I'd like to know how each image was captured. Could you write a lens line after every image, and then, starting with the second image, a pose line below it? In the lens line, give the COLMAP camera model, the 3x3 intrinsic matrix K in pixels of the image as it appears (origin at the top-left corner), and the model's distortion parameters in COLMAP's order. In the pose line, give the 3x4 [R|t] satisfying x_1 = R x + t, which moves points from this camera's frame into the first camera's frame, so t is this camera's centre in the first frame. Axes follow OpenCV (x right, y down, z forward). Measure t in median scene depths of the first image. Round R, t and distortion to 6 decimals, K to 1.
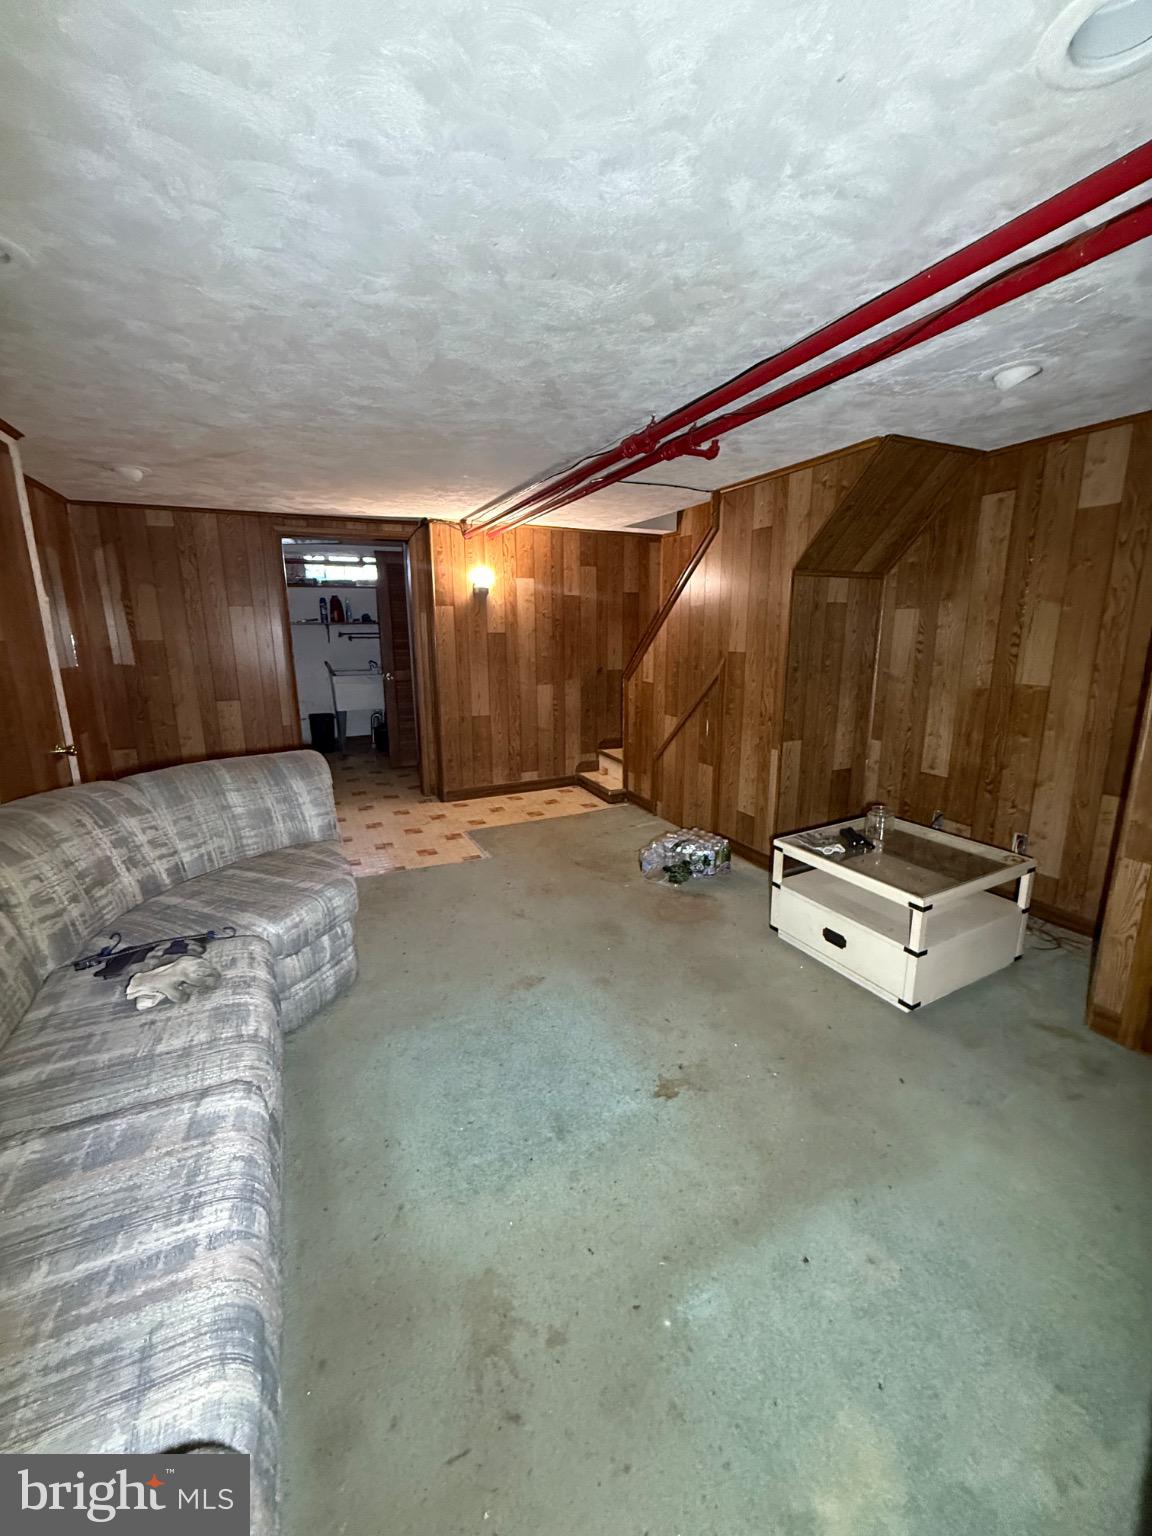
lens RADIAL K [[615.4, 0, 575.0], [0, 615.4, 763.9], [0, 0, 1]] dist [0.002034, 0.000904]
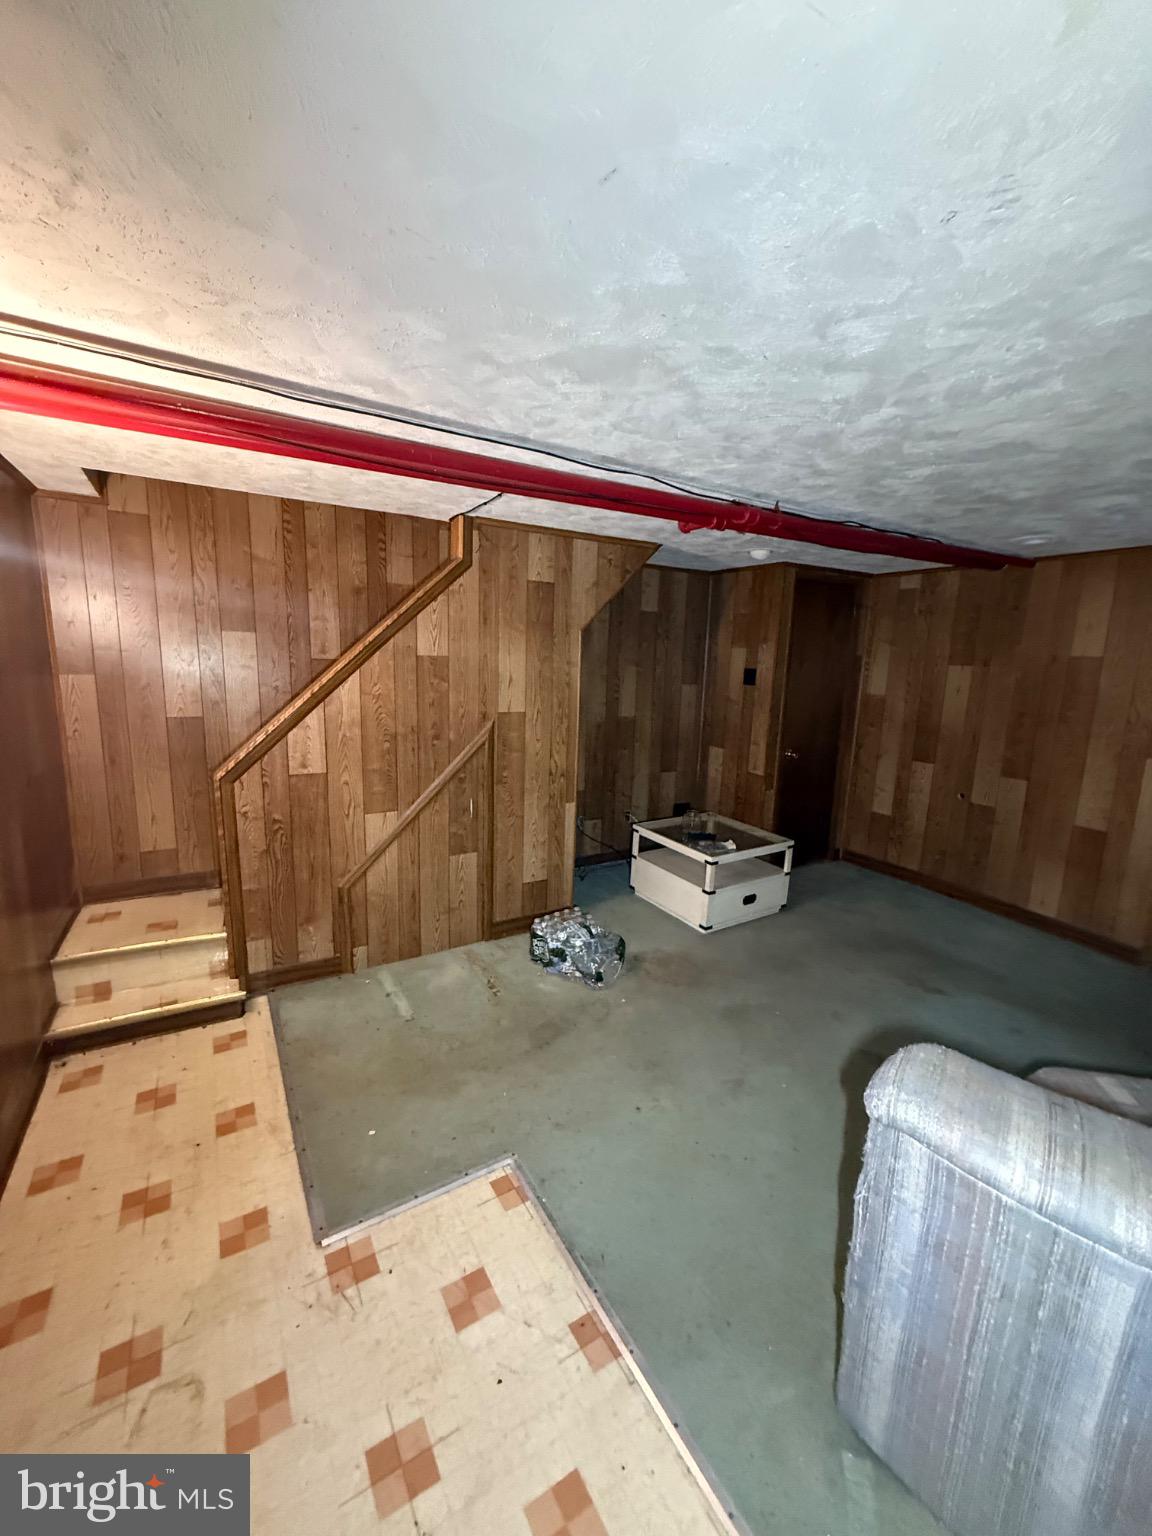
lens RADIAL K [[615.4, 0, 574.8], [0, 615.4, 763.6], [0, 0, 1]] dist [0.002034, 0.000904]
pose [[-0.104504, -0.168677, 0.980116, -0.575208], [0.189782, 0.964020, 0.186142, -0.237978], [-0.976249, 0.205461, -0.068732, 0.911295]]
